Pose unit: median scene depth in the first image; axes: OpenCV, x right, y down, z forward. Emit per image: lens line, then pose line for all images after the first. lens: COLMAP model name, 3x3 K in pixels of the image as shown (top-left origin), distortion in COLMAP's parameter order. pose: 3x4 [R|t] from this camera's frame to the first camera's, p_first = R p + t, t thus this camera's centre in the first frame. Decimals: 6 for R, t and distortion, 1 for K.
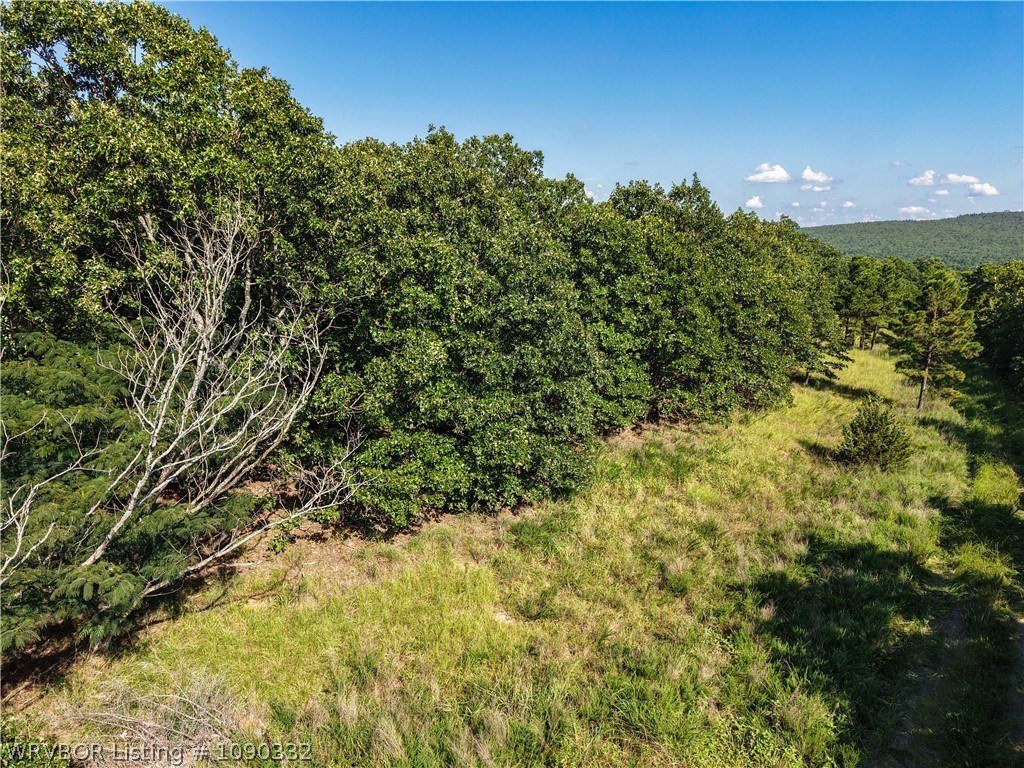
lens RADIAL K [[682.2, 0, 515.7], [0, 682.2, 385.5], [0, 0, 1]] dist [0.031475, -0.032433]
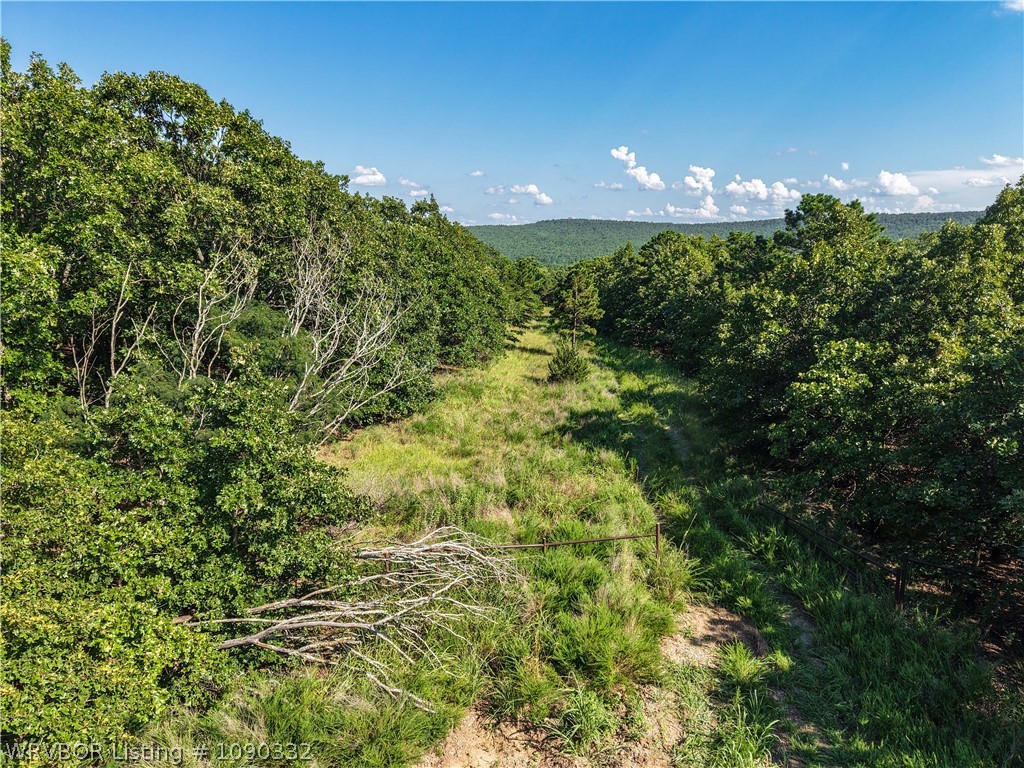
lens RADIAL K [[678.4, 0, 515.0], [0, 678.4, 386.0], [0, 0, 1]] dist [0.080977, -0.137491]
pose [[0.863620, -0.106026, 0.492869, -0.289774], [0.106446, 0.993944, 0.027299, 0.051508], [-0.492778, 0.028888, 0.869675, -0.247828]]
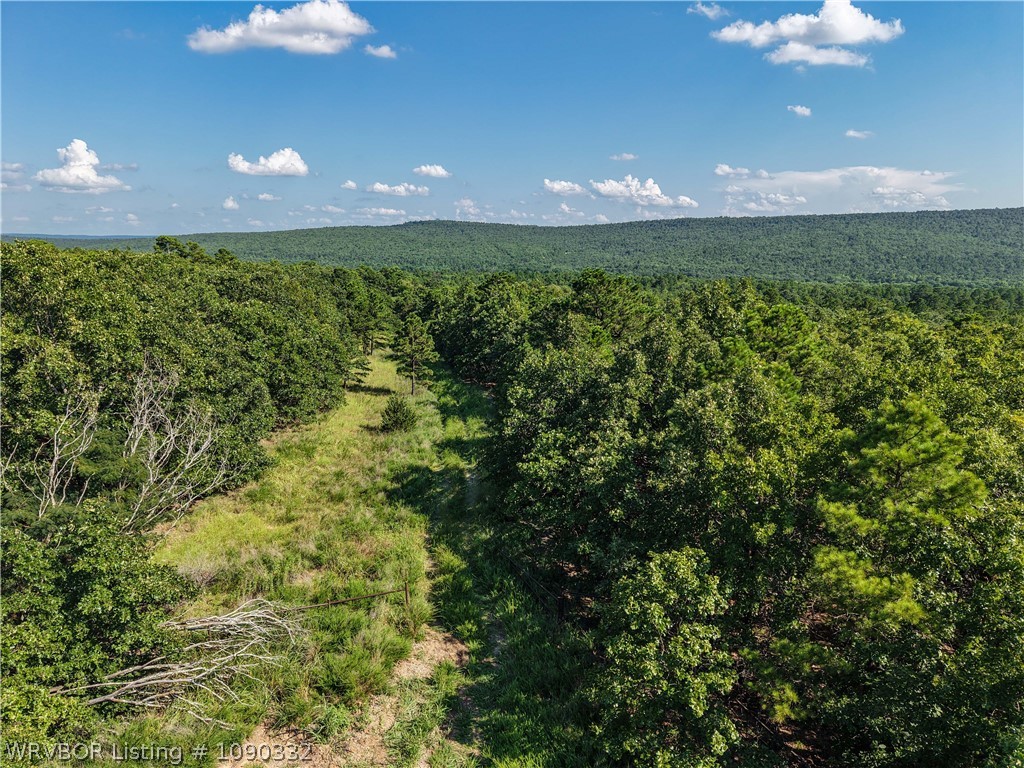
lens RADIAL K [[682.2, 0, 515.7], [0, 682.2, 385.5], [0, 0, 1]] dist [0.031475, -0.032433]
pose [[0.754196, -0.138690, 0.641836, -0.314771], [0.140785, 0.988864, 0.048246, -0.036644], [-0.641380, 0.053974, 0.765323, -0.473751]]
